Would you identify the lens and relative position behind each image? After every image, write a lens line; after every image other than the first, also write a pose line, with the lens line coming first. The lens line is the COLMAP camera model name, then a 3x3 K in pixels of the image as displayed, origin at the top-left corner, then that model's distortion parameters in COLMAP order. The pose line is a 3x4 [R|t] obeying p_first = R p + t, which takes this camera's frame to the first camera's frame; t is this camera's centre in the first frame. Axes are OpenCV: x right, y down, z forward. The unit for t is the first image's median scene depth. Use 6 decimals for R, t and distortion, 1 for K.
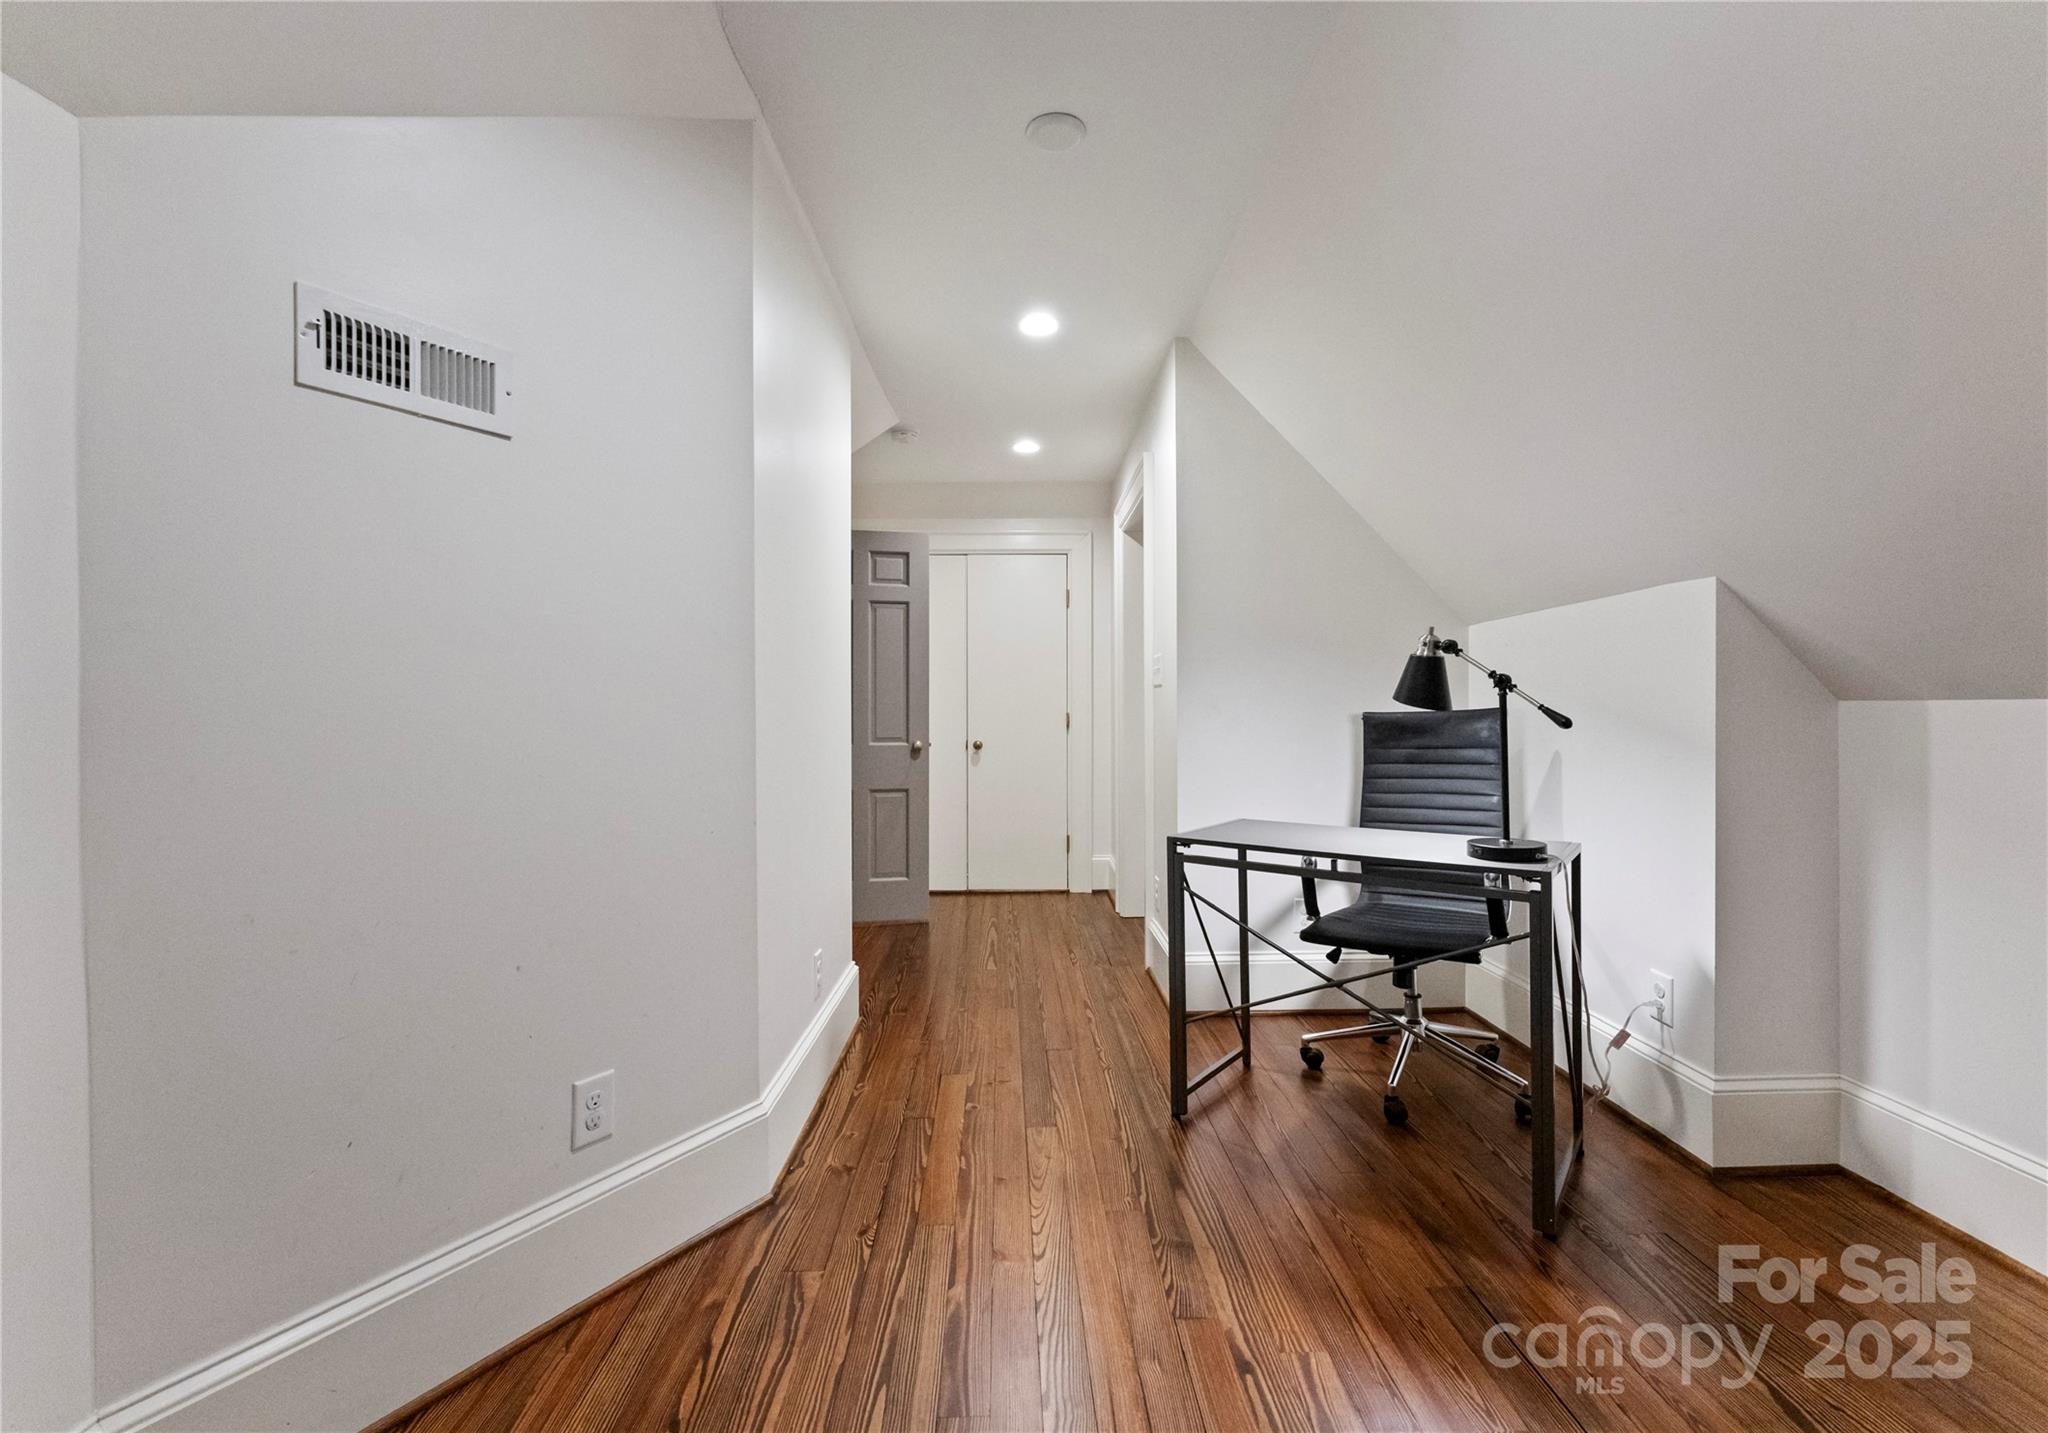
lens RADIAL K [[861.9, 0, 1016.8], [0, 861.9, 726.2], [0, 0, 1]] dist [-0.000428, -0.000591]
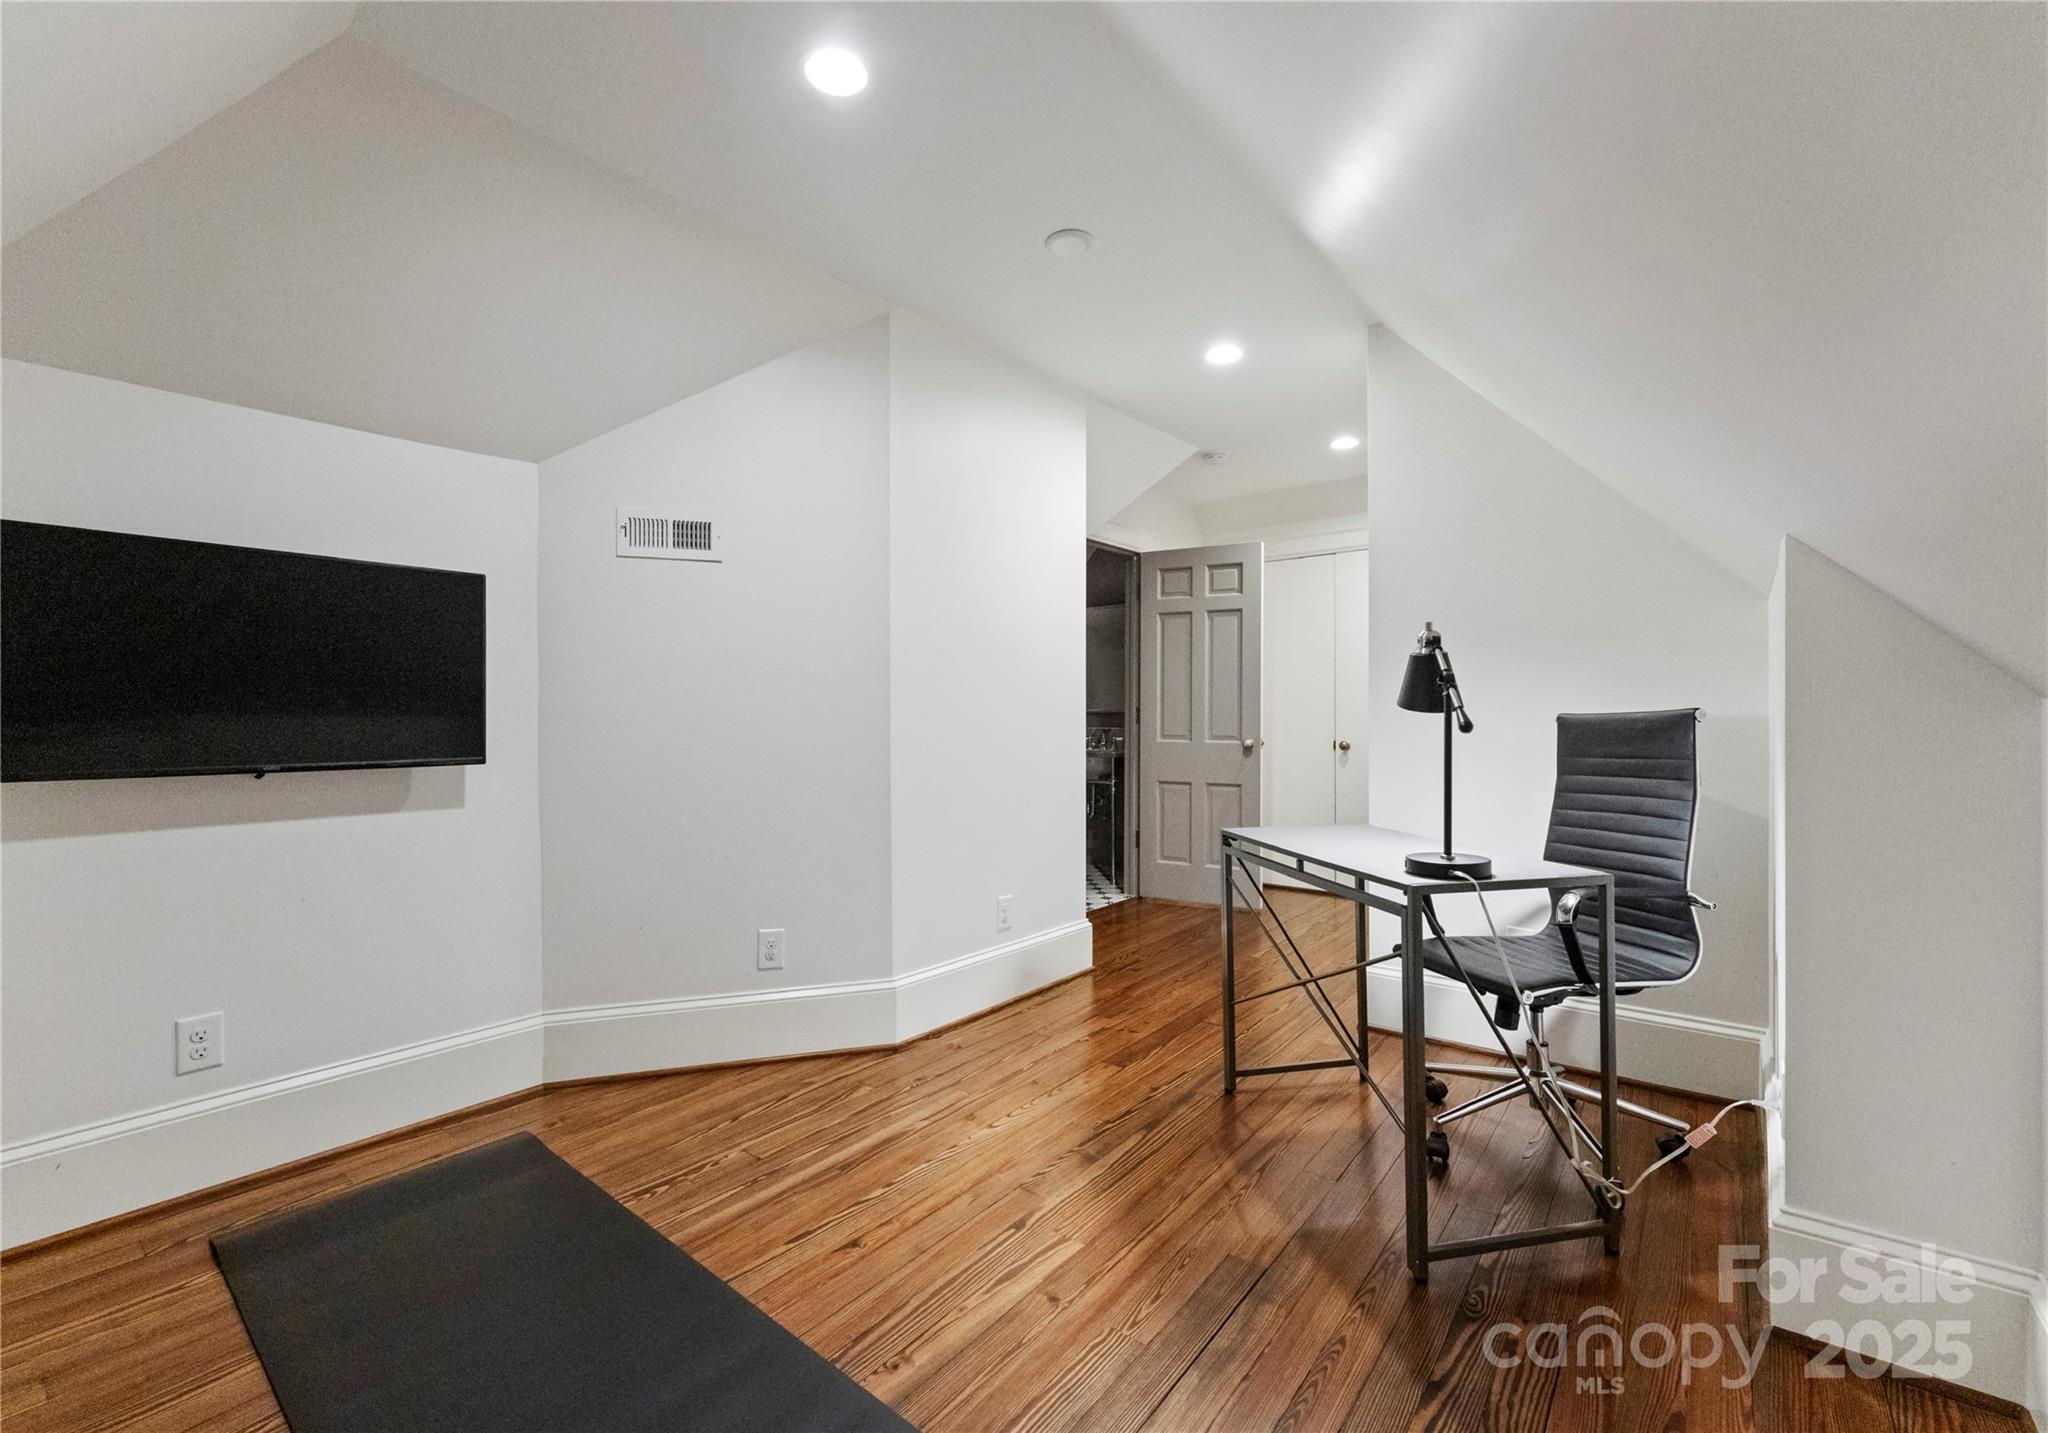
lens RADIAL K [[861.9, 0, 1016.8], [0, 861.9, 726.2], [0, 0, 1]] dist [-0.000428, -0.000591]
pose [[0.769552, 0.011097, -0.638488, 0.731452], [-0.010243, 0.999935, 0.005034, -0.003797], [0.638502, 0.002666, 0.769615, 0.006384]]
